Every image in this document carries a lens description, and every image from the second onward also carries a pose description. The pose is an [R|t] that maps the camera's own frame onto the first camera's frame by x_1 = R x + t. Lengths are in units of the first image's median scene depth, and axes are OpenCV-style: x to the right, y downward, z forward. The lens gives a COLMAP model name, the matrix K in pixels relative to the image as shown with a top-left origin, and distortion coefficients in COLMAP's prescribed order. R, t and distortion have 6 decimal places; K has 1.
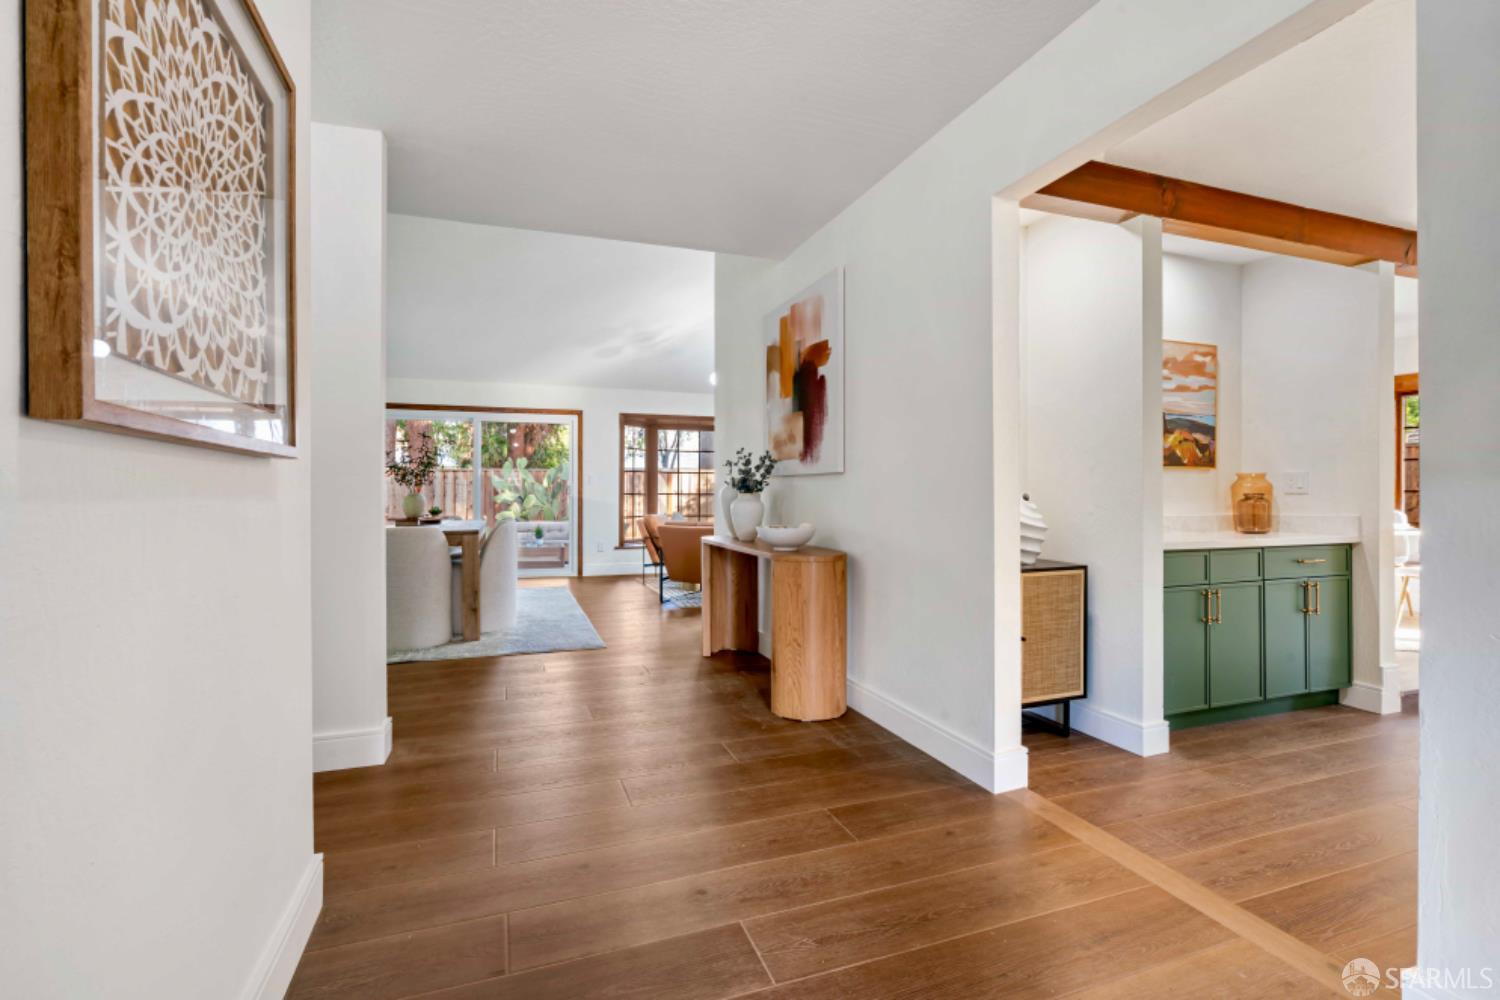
lens RADIAL K [[698.4, 0, 754.2], [0, 698.4, 494.7], [0, 0, 1]] dist [-0.002643, 0.003628]
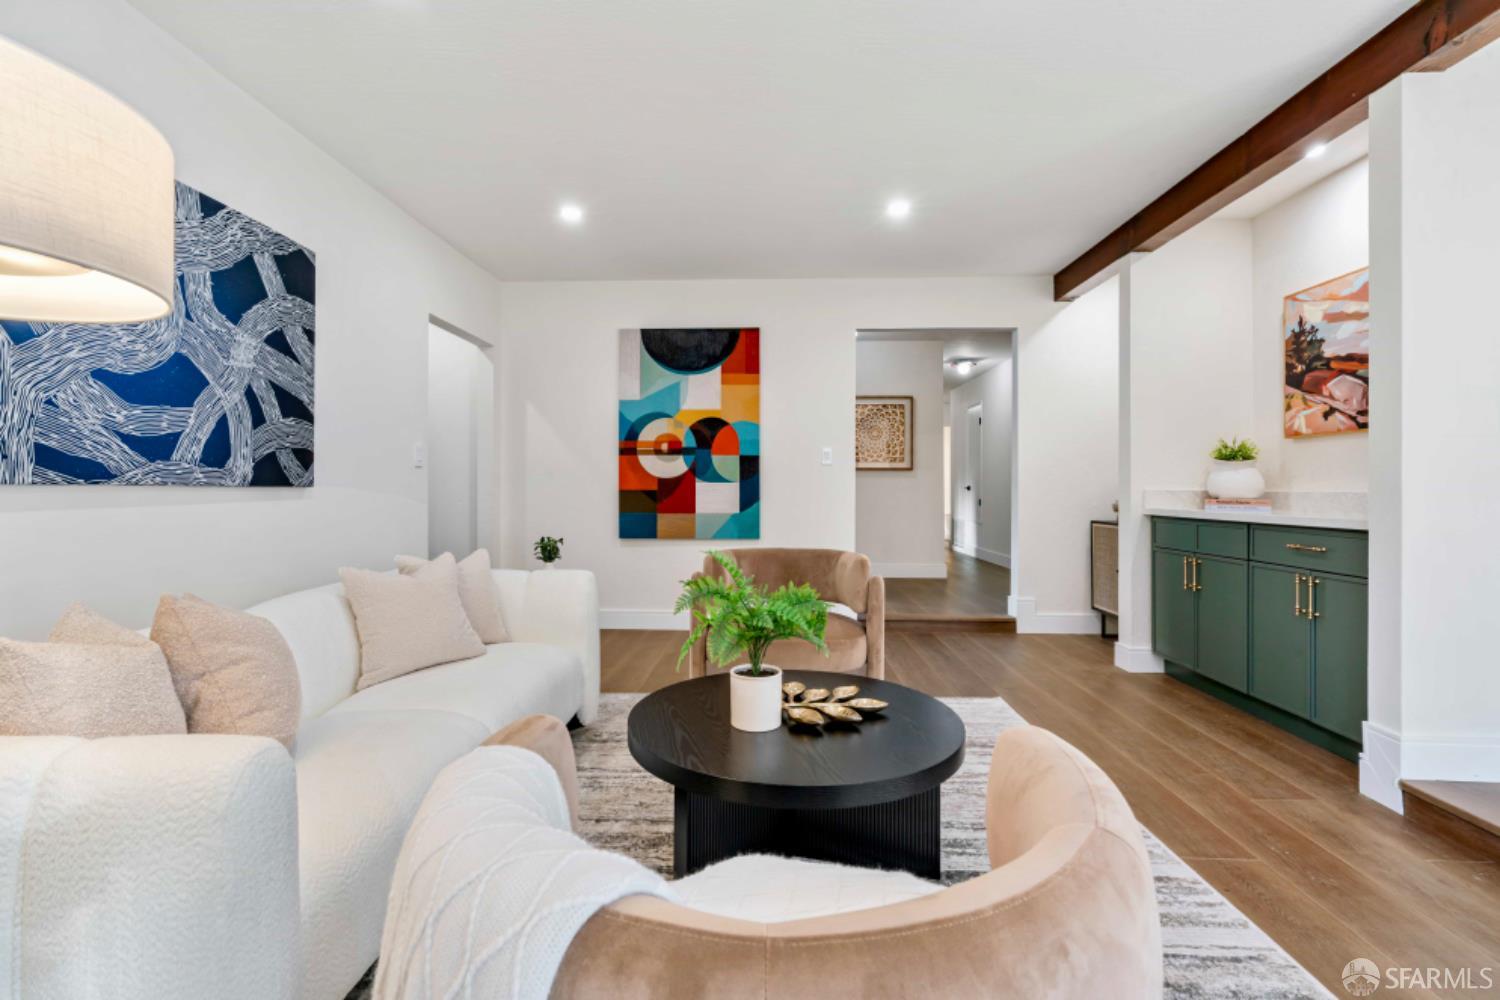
lens RADIAL K [[698.4, 0, 745.4], [0, 698.4, 492.4], [0, 0, 1]] dist [-0.002643, 0.003628]
pose [[-0.381558, 0.003231, -0.924339, 1.771309], [-0.004915, 0.999973, 0.005524, 0.033703], [0.924332, 0.006651, -0.381532, 0.733770]]
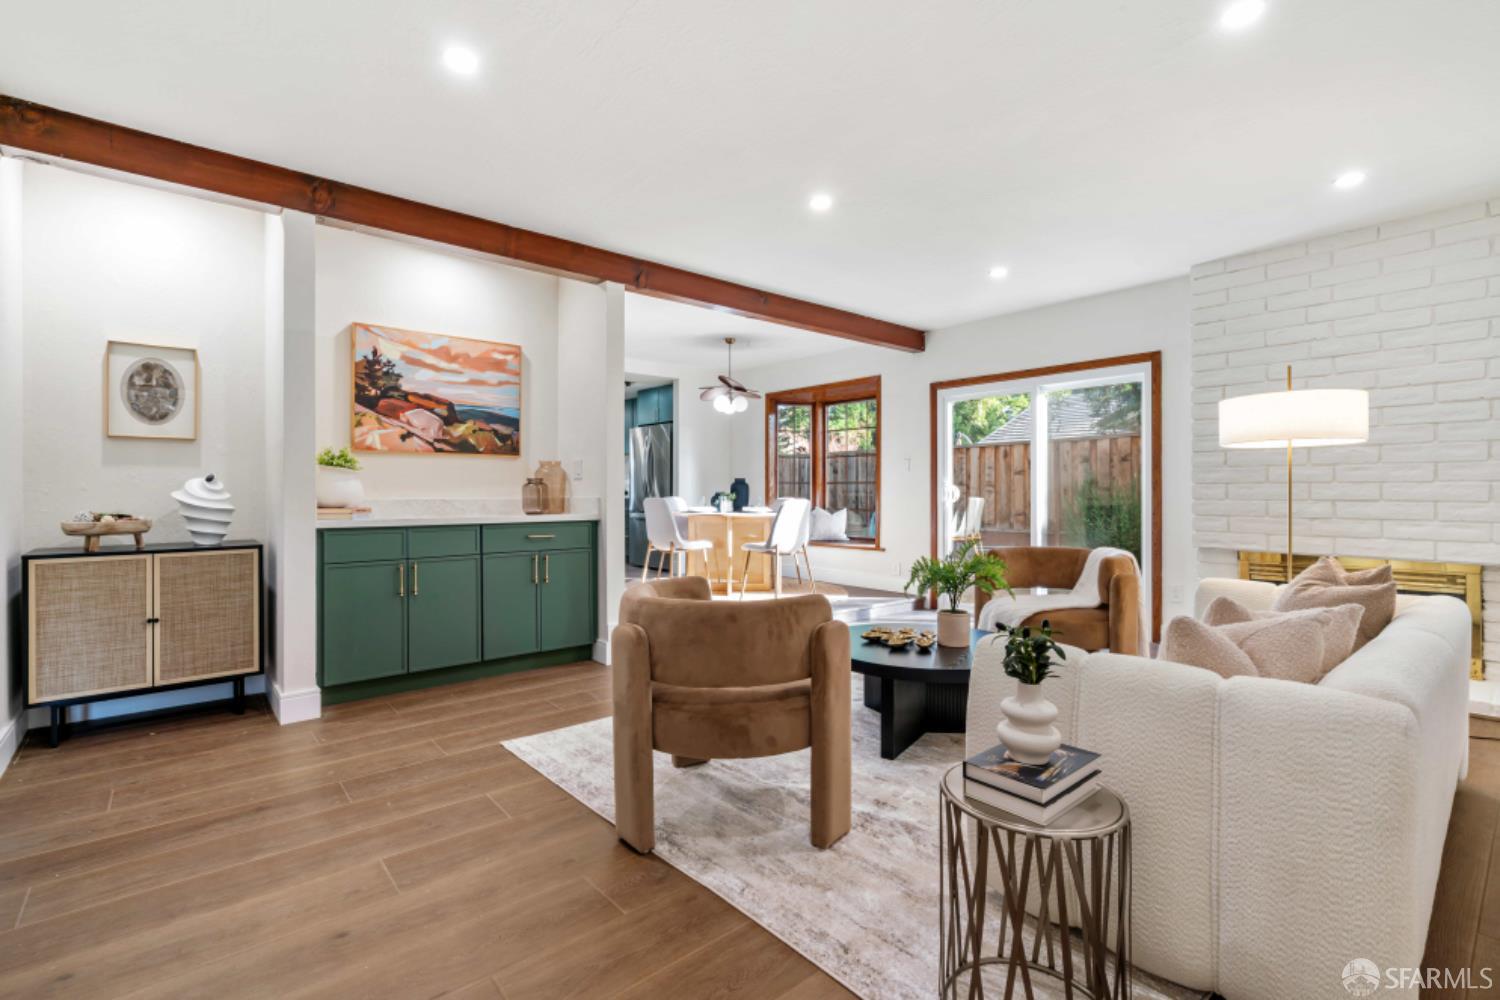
lens RADIAL K [[698.4, 0, 750.0], [0, 698.4, 489.7], [0, 0, 1]] dist [-0.002643, 0.003628]
pose [[0.937974, -0.001261, 0.346705, 0.735403], [0.003424, 0.999978, -0.005625, 0.026538], [-0.346690, 0.006463, 0.937957, -0.196208]]
